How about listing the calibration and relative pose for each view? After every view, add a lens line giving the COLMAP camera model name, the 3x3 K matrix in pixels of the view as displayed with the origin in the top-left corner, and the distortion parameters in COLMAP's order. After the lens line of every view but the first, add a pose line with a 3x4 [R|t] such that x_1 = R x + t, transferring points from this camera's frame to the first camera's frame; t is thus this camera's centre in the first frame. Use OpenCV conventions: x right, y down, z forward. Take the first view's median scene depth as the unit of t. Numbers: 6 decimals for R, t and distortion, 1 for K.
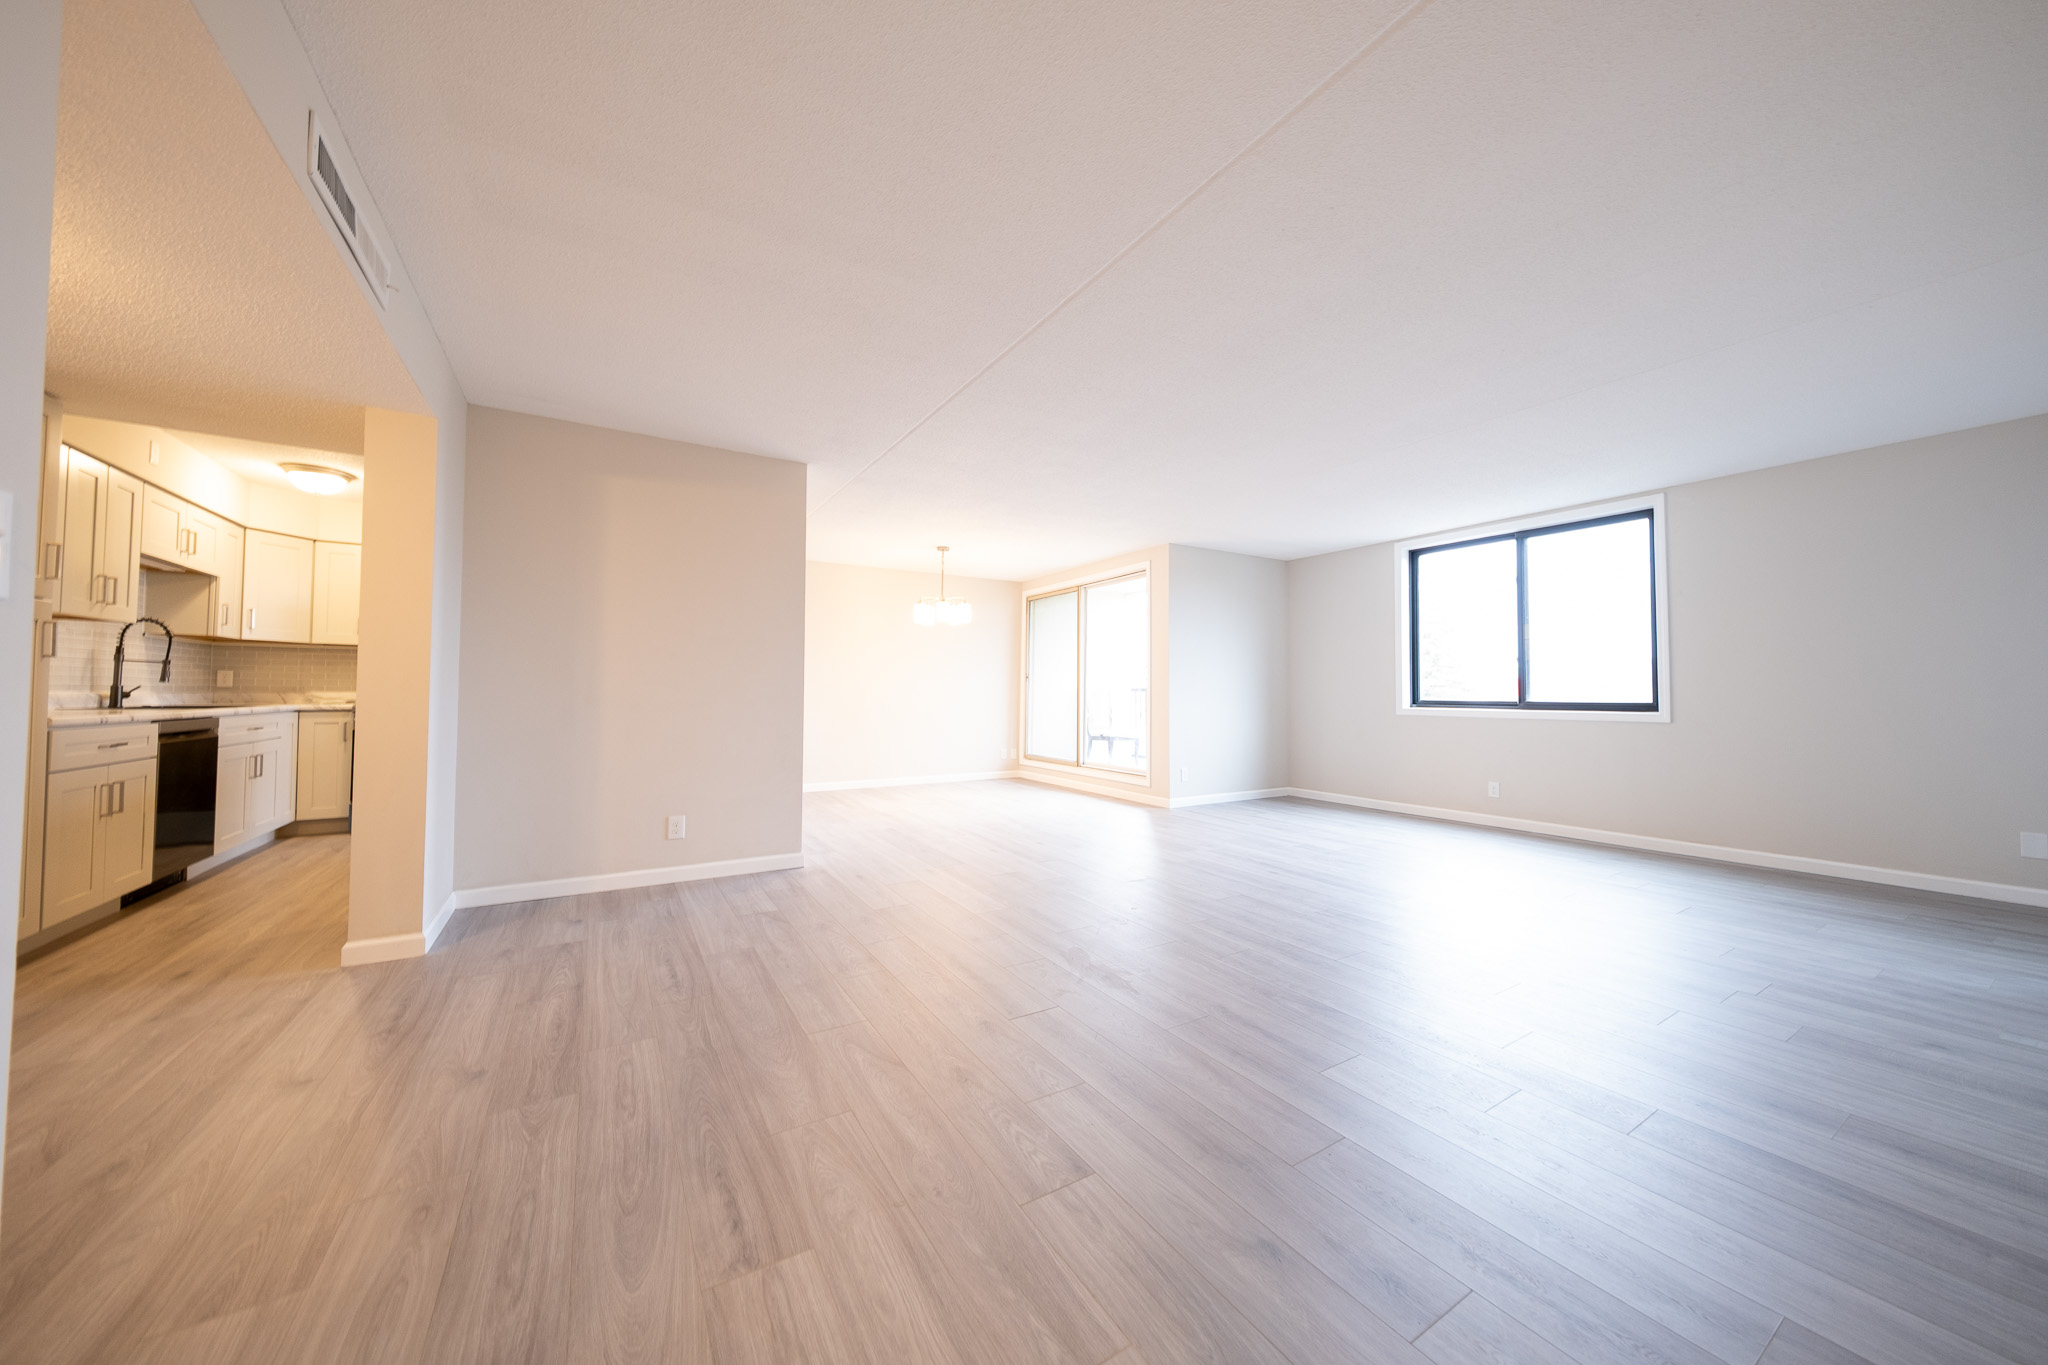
lens RADIAL K [[718.4, 0, 1024.0], [0, 718.4, 682.5], [0, 0, 1]] dist [-0.038851, -0.000054]
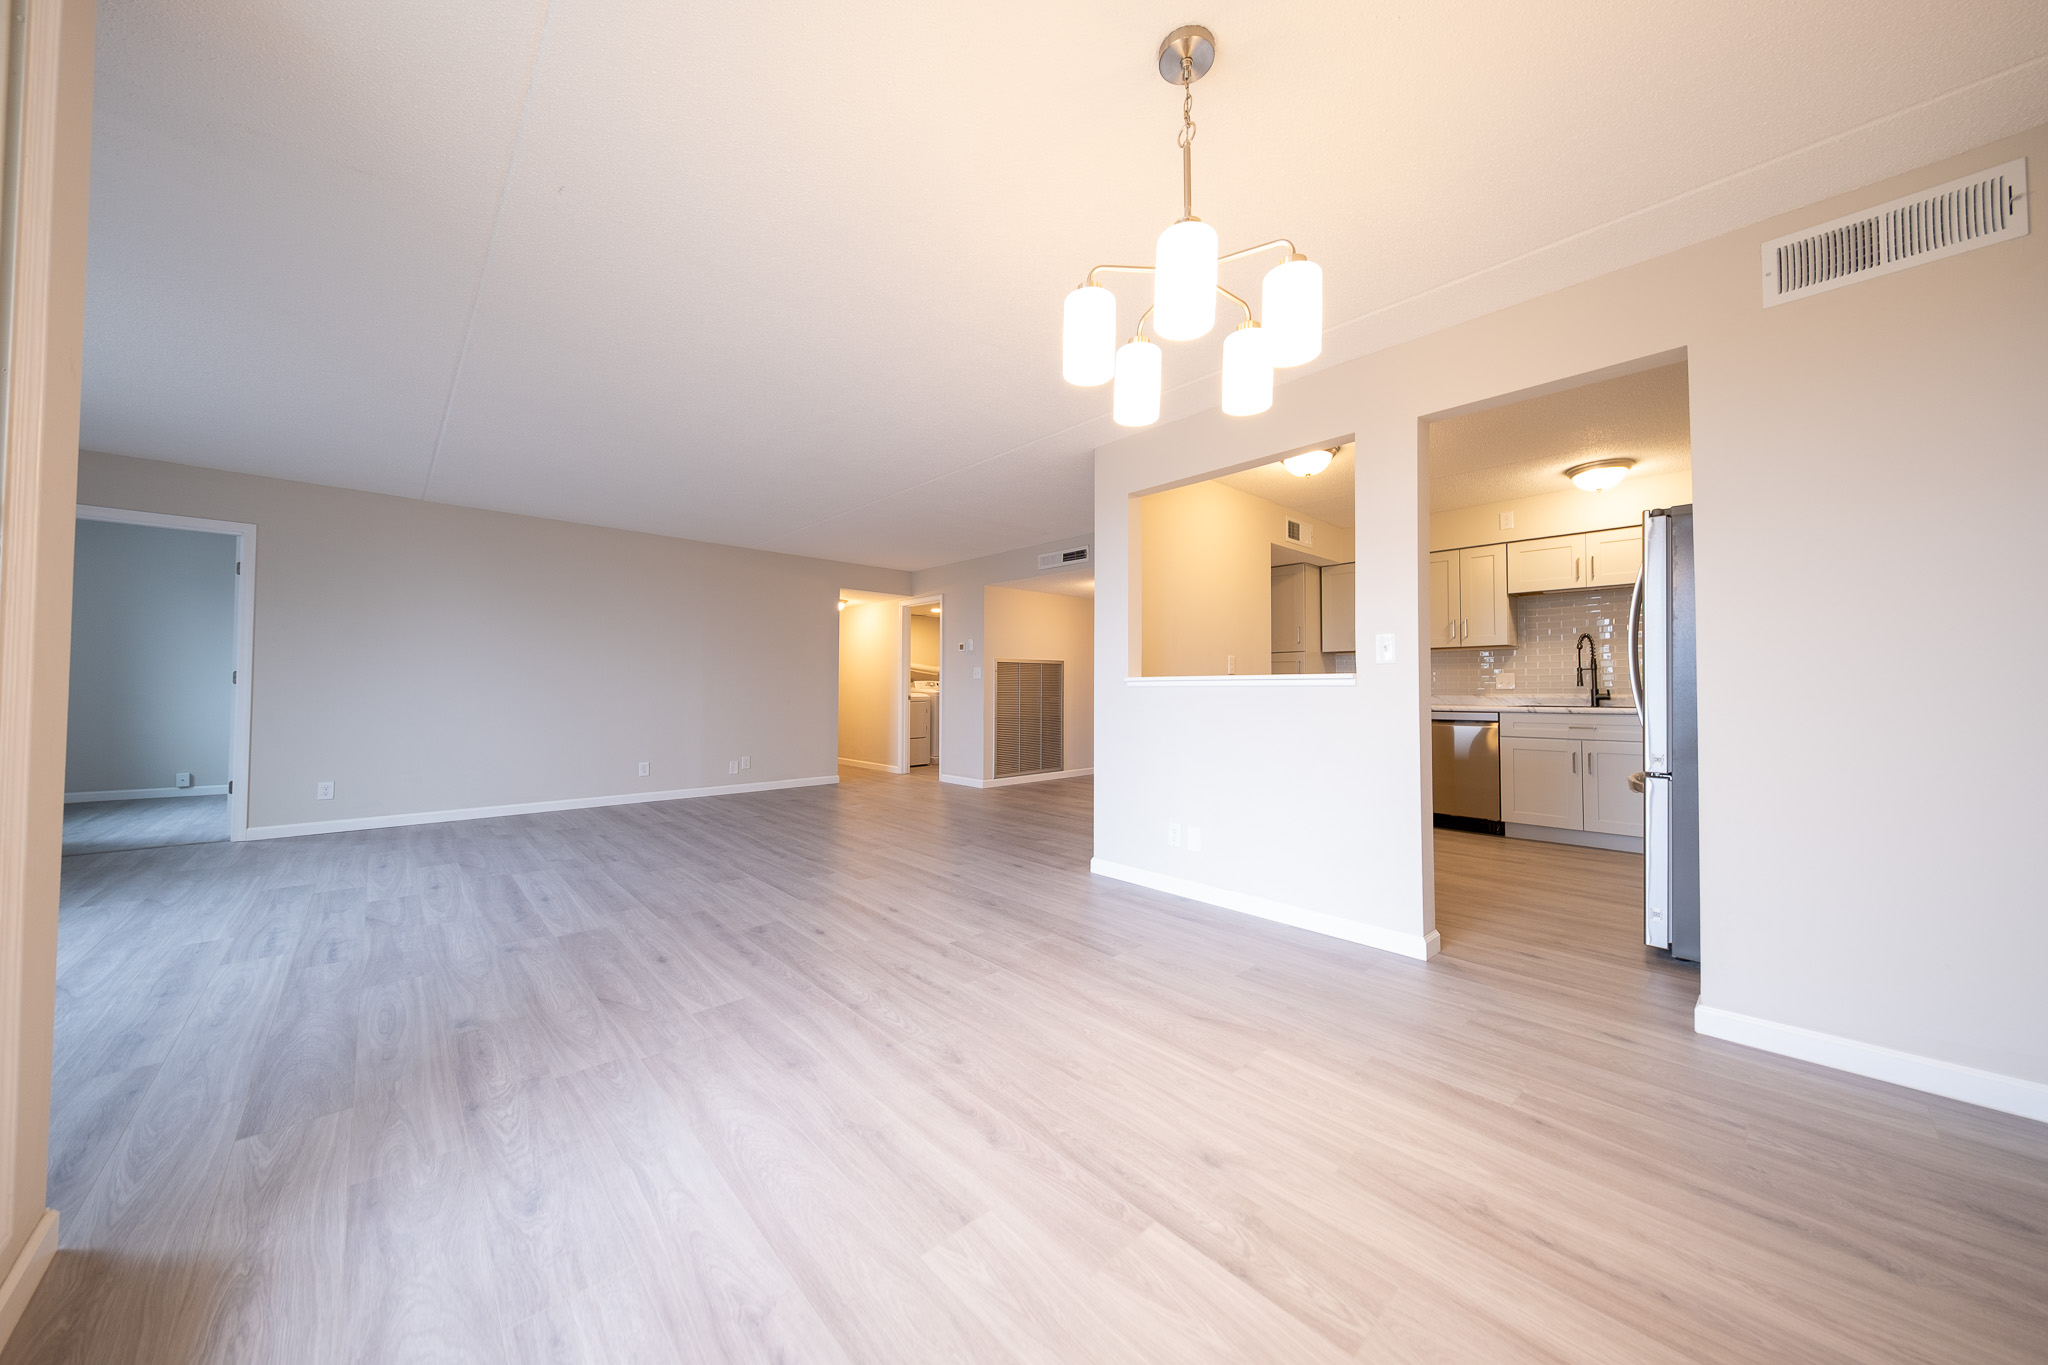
lens RADIAL K [[679.9, 0, 1024.0], [0, 679.9, 682.5], [0, 0, 1]] dist [0.001220, 0.000028]
pose [[-0.978331, -0.009160, -0.206843, -0.050023], [-0.003505, 0.999610, -0.027691, 0.029993], [0.207016, -0.026366, -0.977982, 1.875398]]
